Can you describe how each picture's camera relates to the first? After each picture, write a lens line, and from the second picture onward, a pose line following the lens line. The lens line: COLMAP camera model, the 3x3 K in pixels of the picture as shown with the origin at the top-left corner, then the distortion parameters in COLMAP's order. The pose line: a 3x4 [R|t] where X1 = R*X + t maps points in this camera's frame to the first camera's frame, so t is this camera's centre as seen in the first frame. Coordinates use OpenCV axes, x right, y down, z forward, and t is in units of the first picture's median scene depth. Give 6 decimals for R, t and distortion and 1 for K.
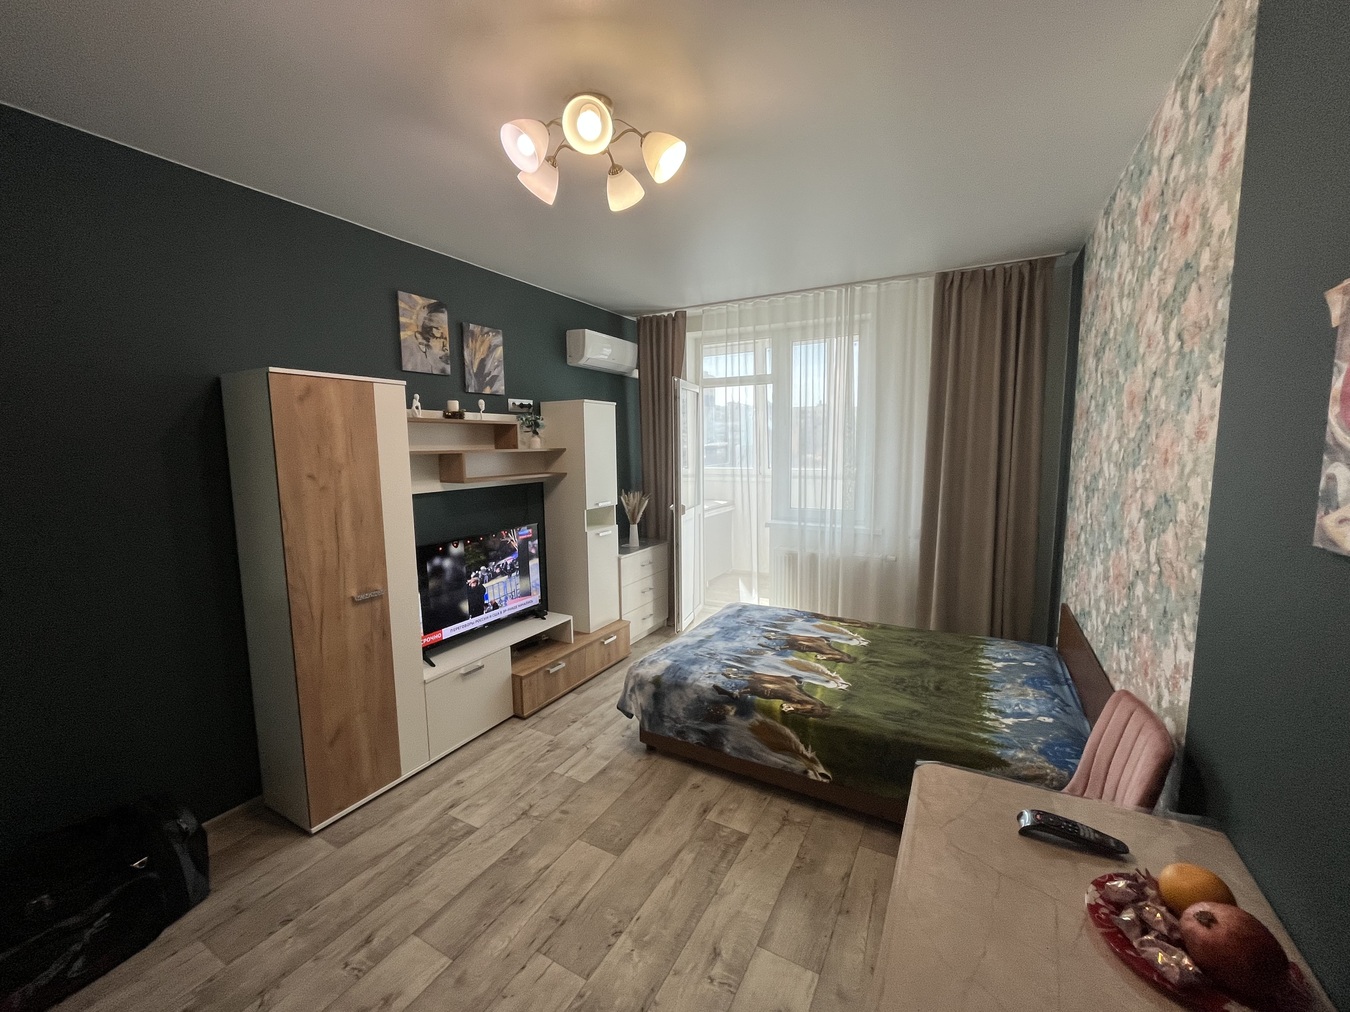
lens RADIAL K [[546.2, 0, 674.8], [0, 546.2, 506.4], [0, 0, 1]] dist [-0.000339, 0.000018]
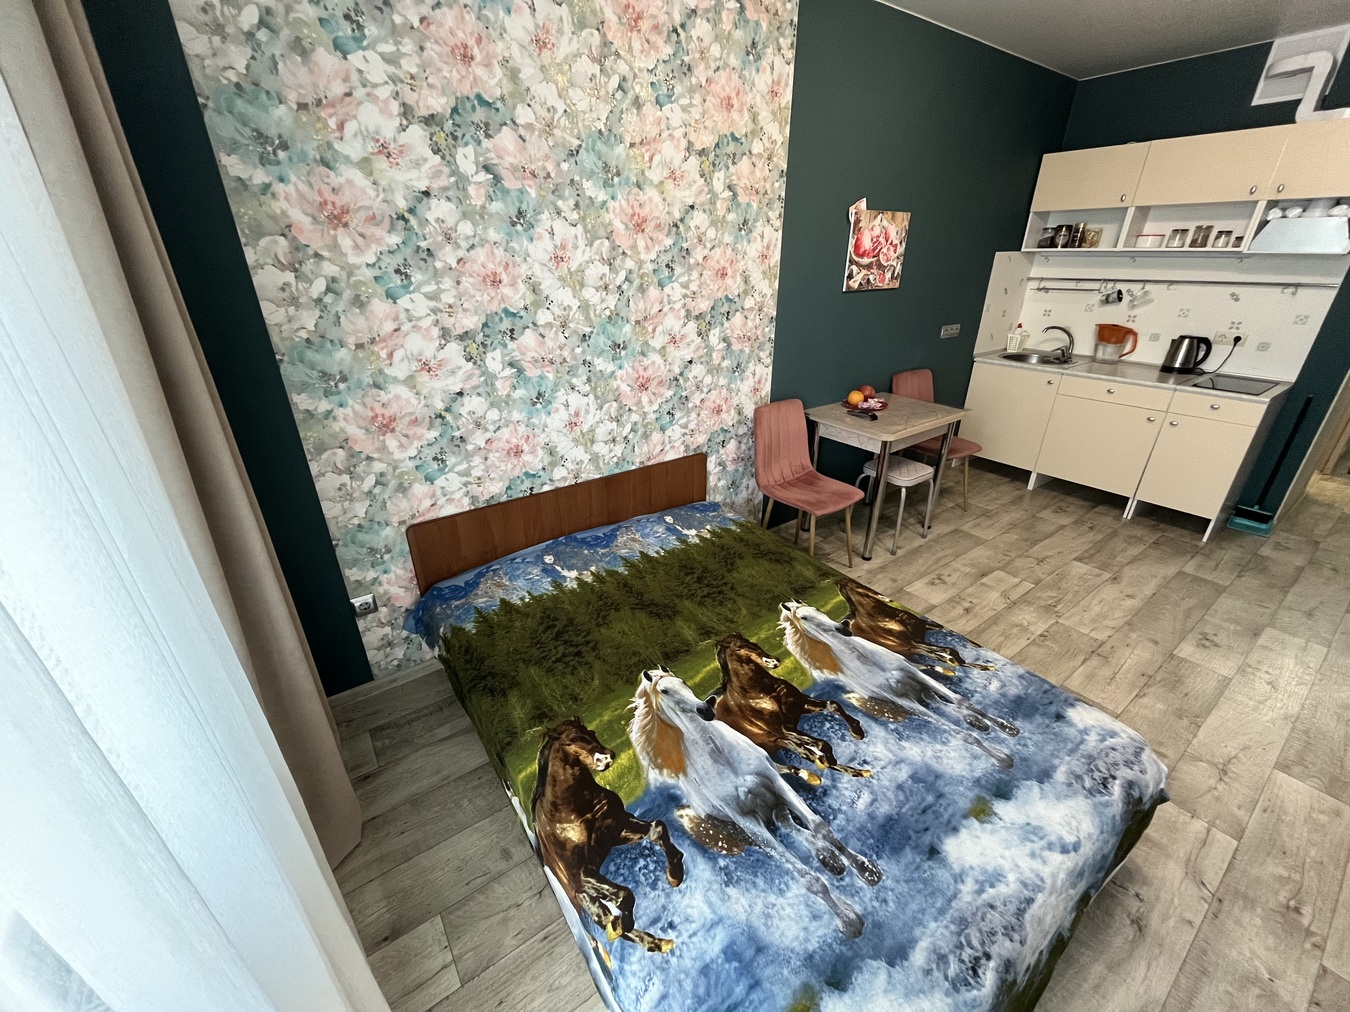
lens RADIAL K [[546.2, 0, 673.2], [0, 546.2, 508.7], [0, 0, 1]] dist [-0.000339, 0.000018]
pose [[-0.903737, -0.165612, 0.394755, 0.156143], [0.065281, 0.858036, 0.509424, -0.170919], [-0.423081, 0.486156, -0.764627, 1.406192]]
